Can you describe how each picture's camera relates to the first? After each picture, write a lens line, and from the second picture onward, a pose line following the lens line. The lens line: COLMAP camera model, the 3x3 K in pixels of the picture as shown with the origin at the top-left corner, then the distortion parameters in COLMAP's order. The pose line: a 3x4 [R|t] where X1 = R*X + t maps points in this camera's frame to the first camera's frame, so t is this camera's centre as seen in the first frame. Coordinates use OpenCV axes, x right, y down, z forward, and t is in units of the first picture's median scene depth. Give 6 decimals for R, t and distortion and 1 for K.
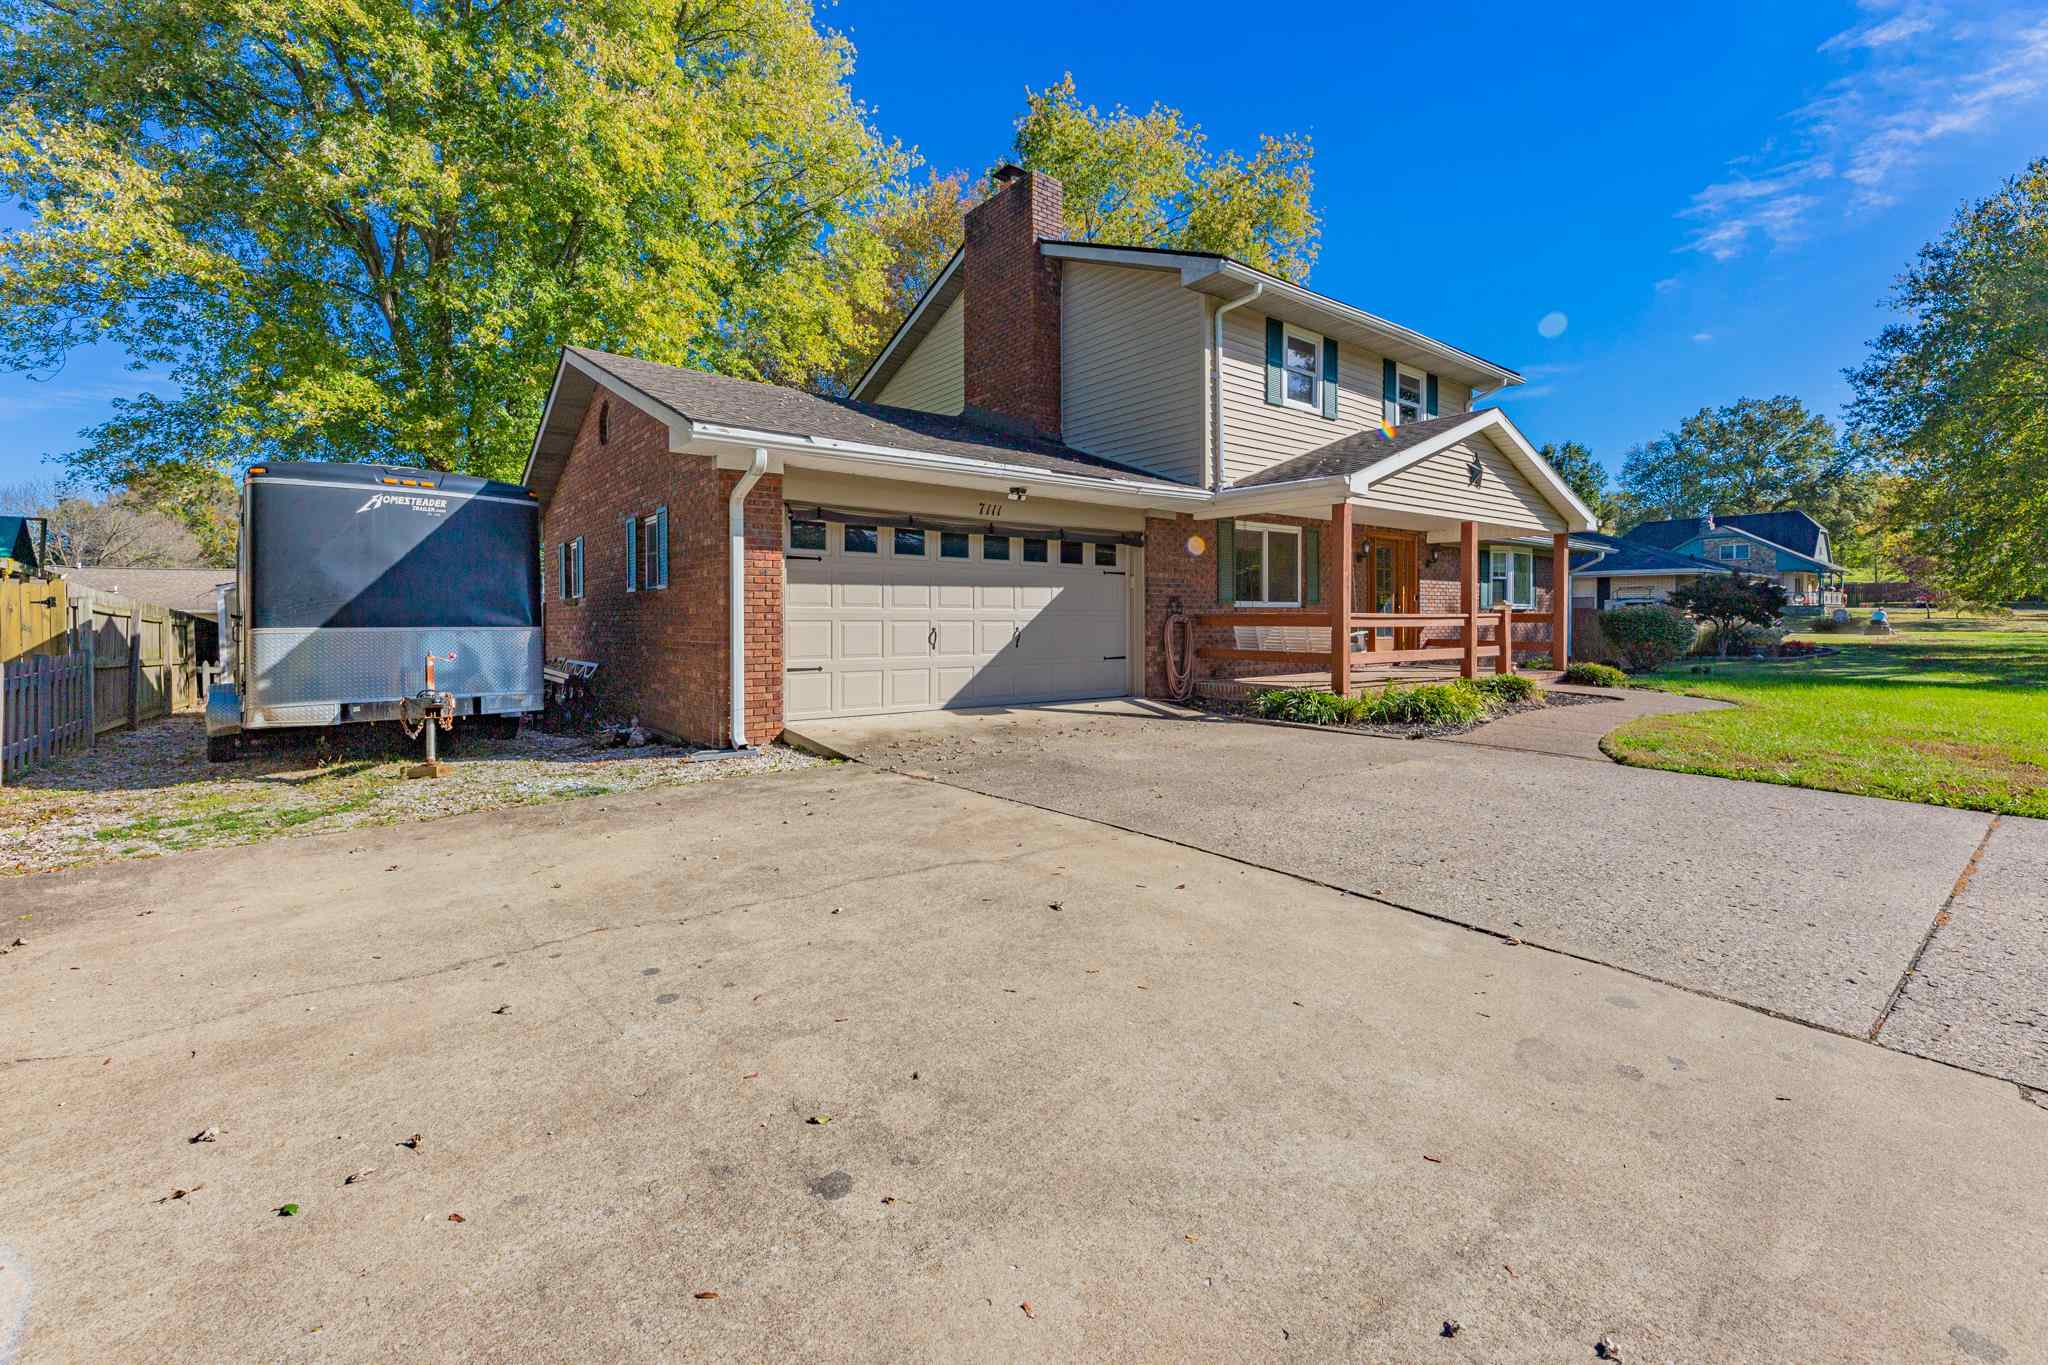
lens RADIAL K [[829.3, 0, 1022.3], [0, 829.3, 619.2], [0, 0, 1]] dist [0.003343, -0.000651]
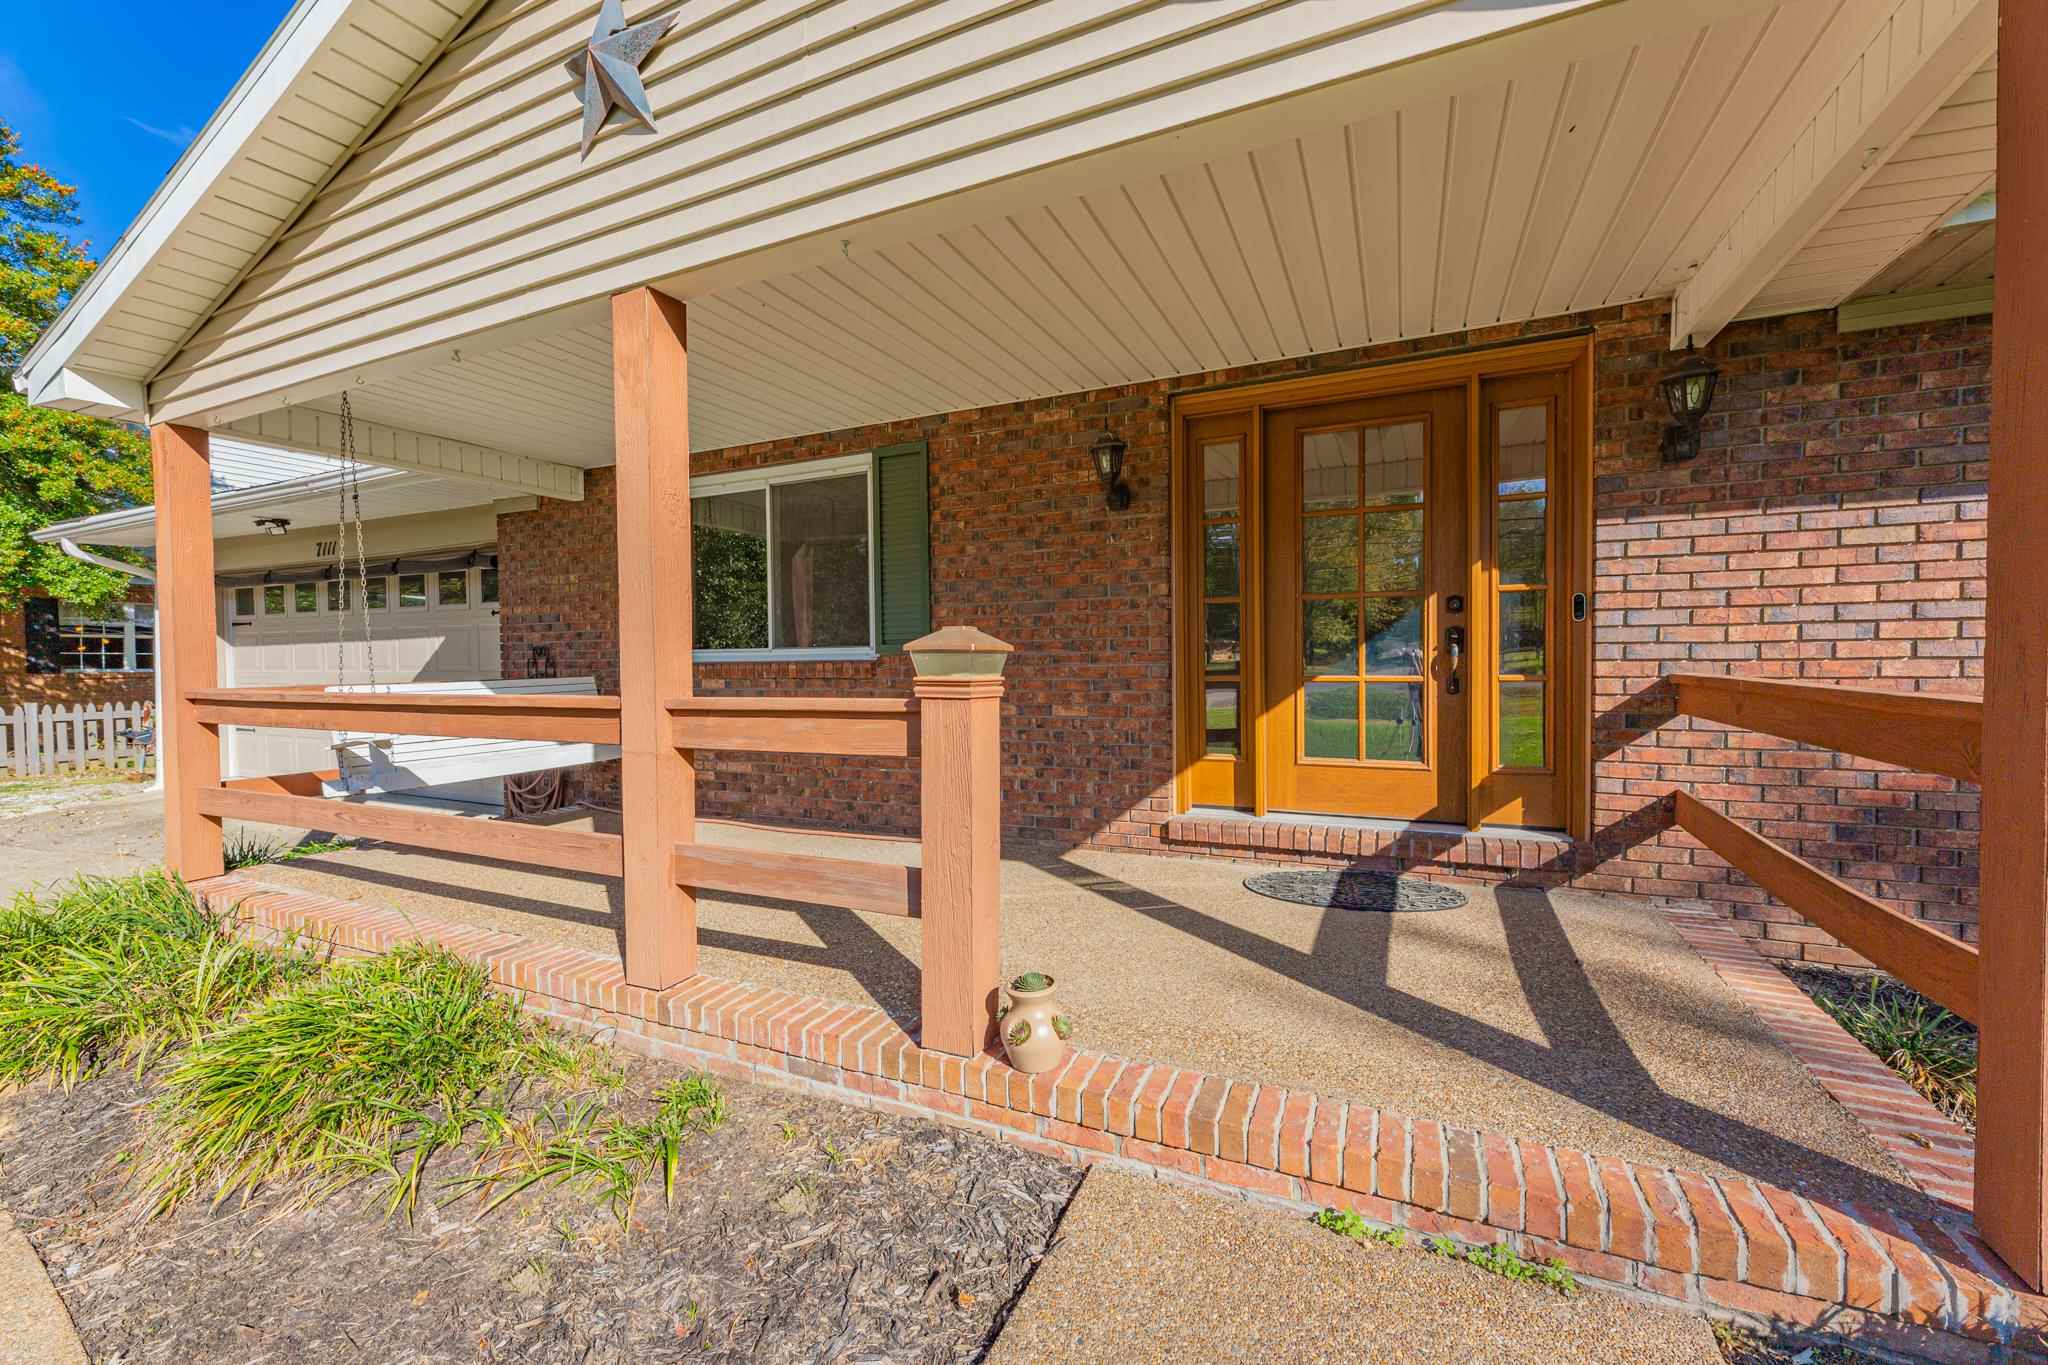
lens RADIAL K [[829.3, 0, 1013.6], [0, 829.3, 673.9], [0, 0, 1]] dist [0.003343, -0.000651]
pose [[0.454839, 0.009198, -0.890526, 0.884256], [0.004981, 0.999905, 0.012872, -0.016014], [0.890560, -0.010291, 0.454750, 1.097105]]
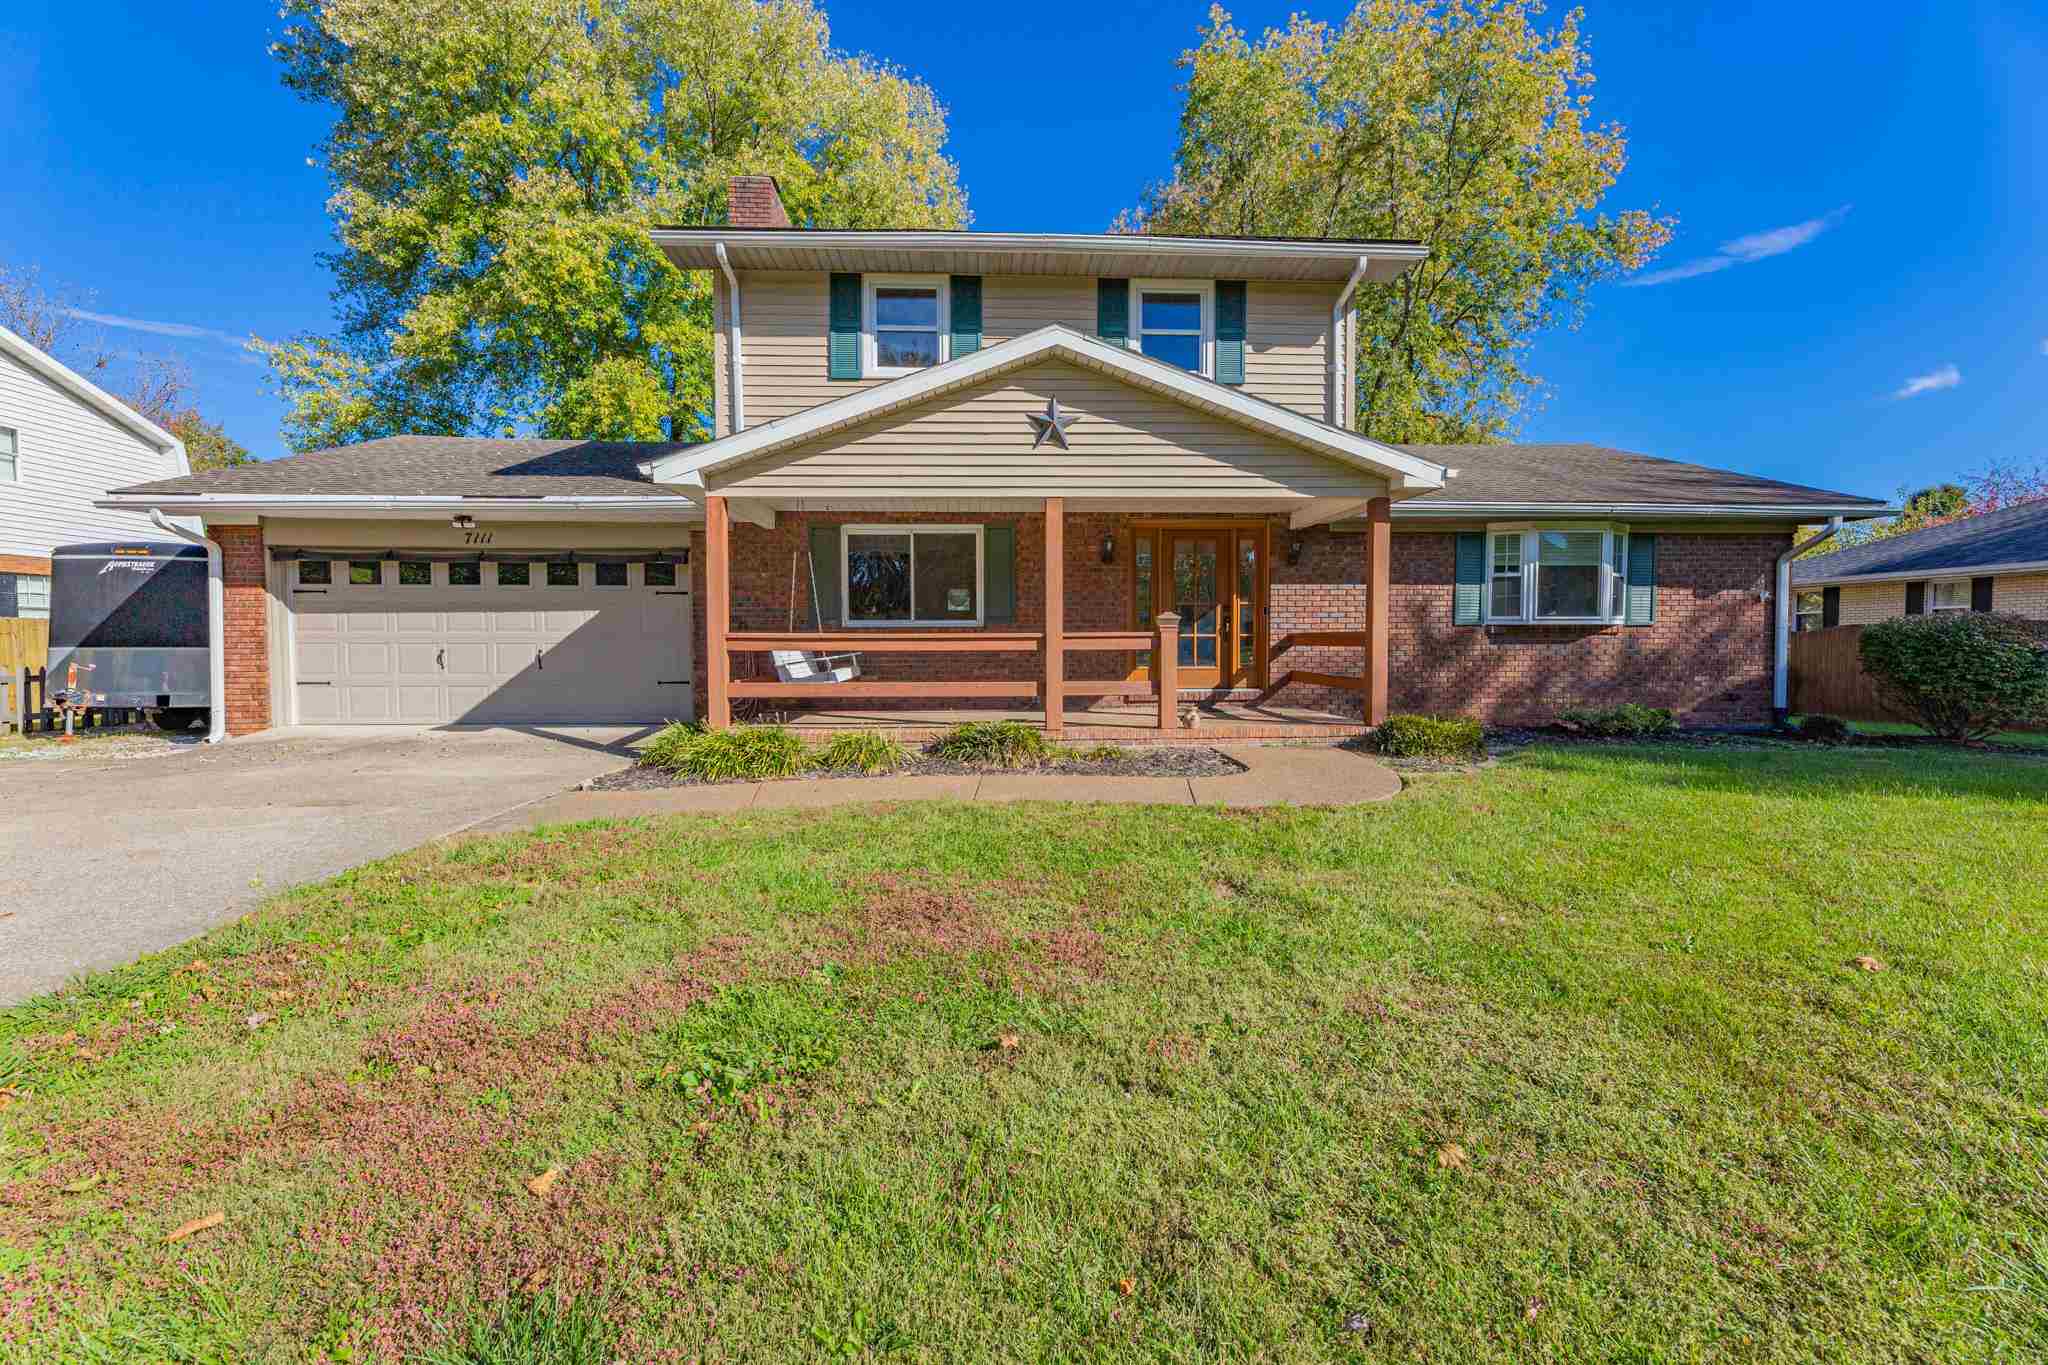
lens RADIAL K [[829.3, 0, 1023.2], [0, 829.3, 676.9], [0, 0, 1]] dist [0.003343, -0.000651]
pose [[0.825075, 0.018445, -0.564723, 1.014224], [0.000393, 0.999448, 0.033219, 0.008531], [0.565024, -0.027630, 0.824612, 0.461620]]
